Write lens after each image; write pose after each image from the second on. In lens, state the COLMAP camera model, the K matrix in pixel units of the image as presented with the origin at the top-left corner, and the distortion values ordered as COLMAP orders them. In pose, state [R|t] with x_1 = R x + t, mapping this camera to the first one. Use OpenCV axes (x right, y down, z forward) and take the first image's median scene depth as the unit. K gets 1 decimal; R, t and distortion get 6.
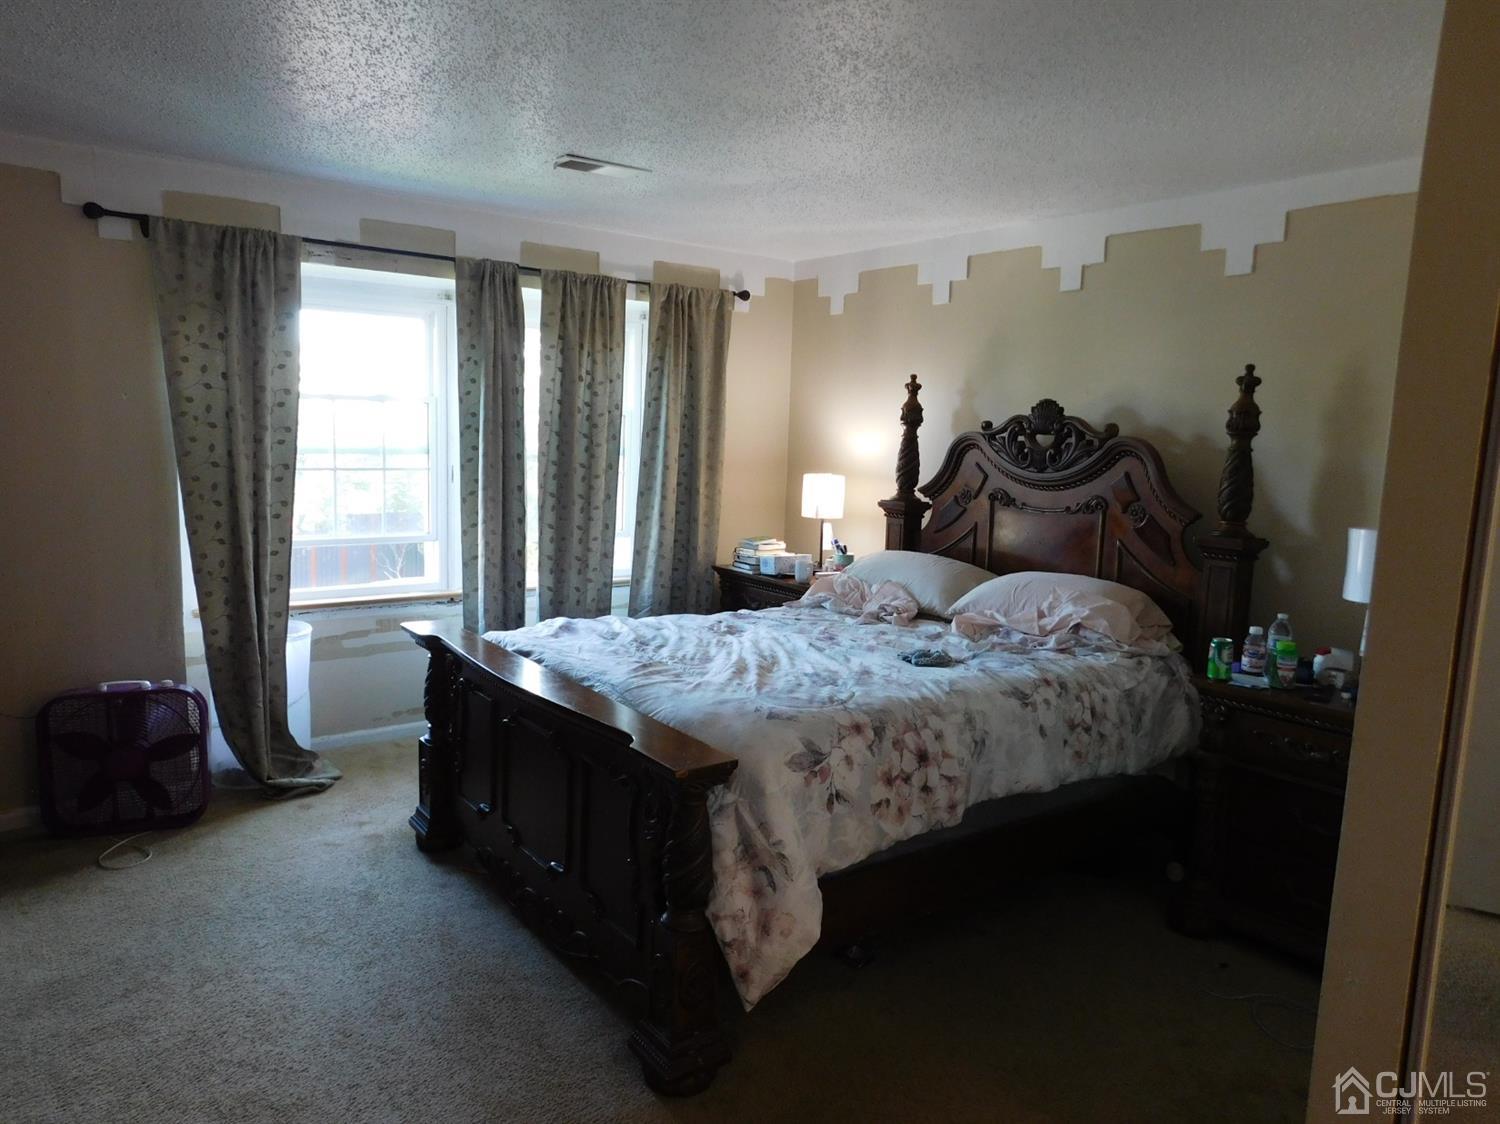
lens RADIAL K [[989.6, 0, 752.6], [0, 989.6, 561.0], [0, 0, 1]] dist [-0.078133, 0.065427]
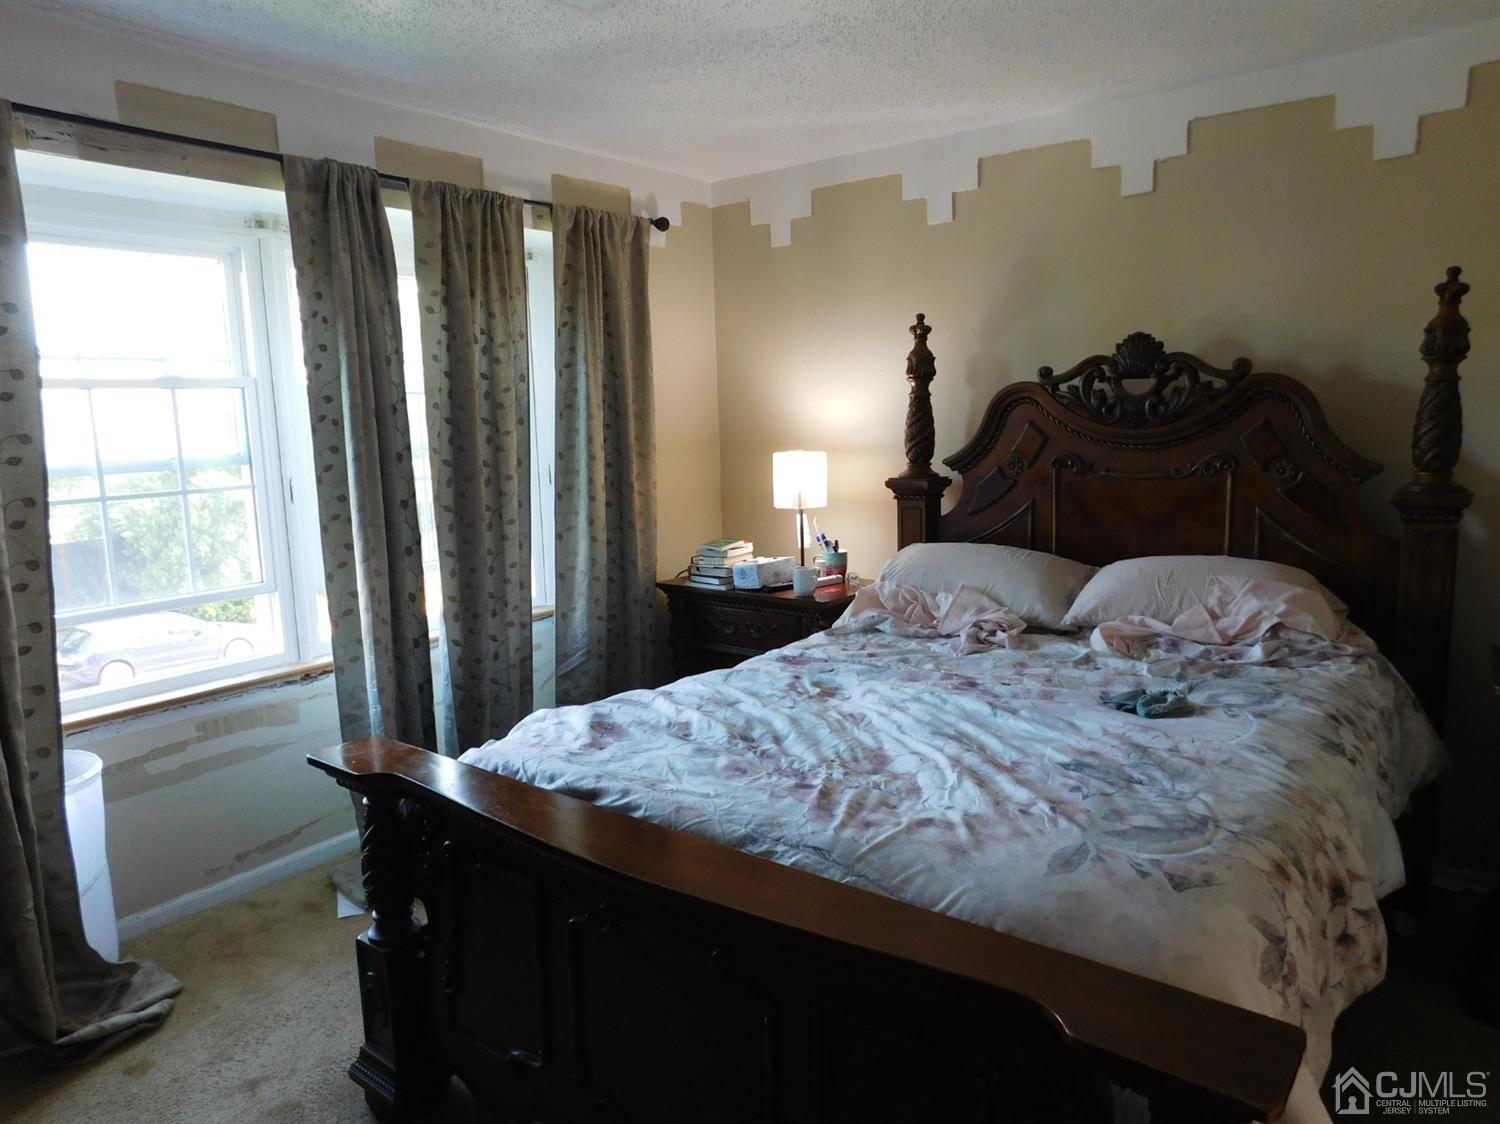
lens RADIAL K [[1001.0, 0, 752.2], [0, 1001.0, 563.4], [0, 0, 1]] dist [-0.065578, 0.056127]
pose [[0.965558, -0.099360, 0.240470, -0.188241], [0.093635, 0.994986, 0.035146, -0.037194], [-0.242756, -0.011419, 0.970020, 0.295126]]
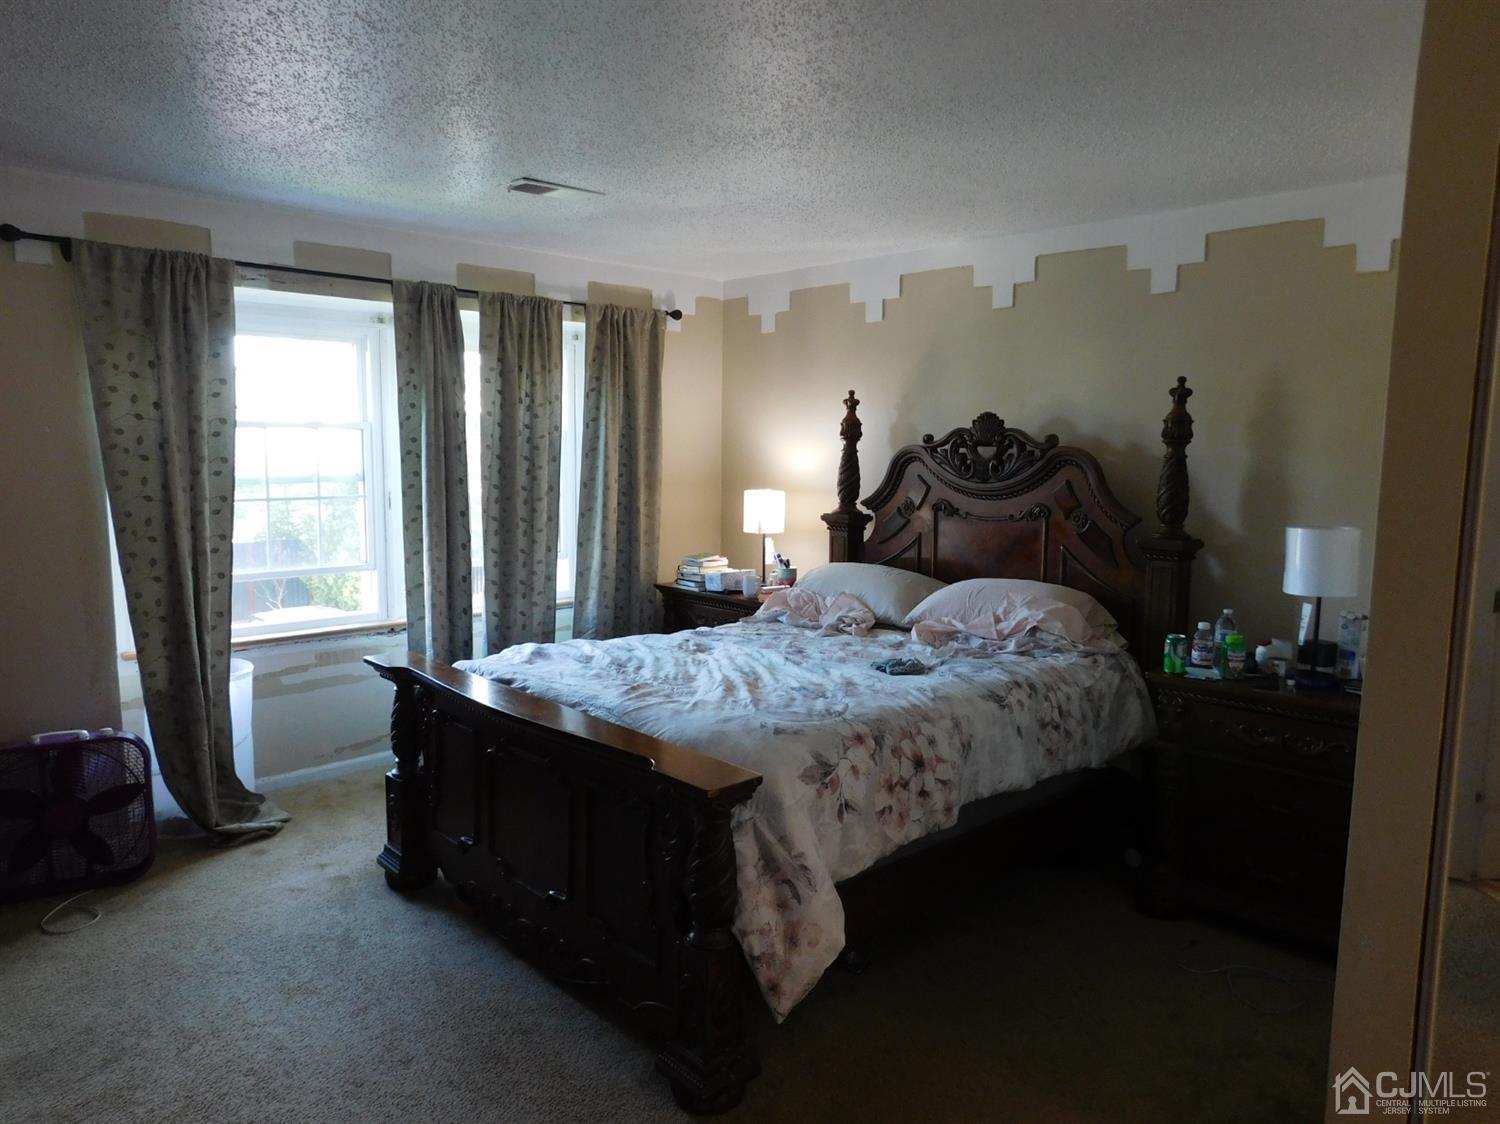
lens RADIAL K [[989.6, 0, 752.6], [0, 989.6, 561.0], [0, 0, 1]] dist [-0.078133, 0.065427]
pose [[0.993147, -0.036543, 0.111009, -0.064764], [0.038045, 0.999211, -0.011434, -0.004469], [-0.110504, 0.015579, 0.993754, -0.006990]]
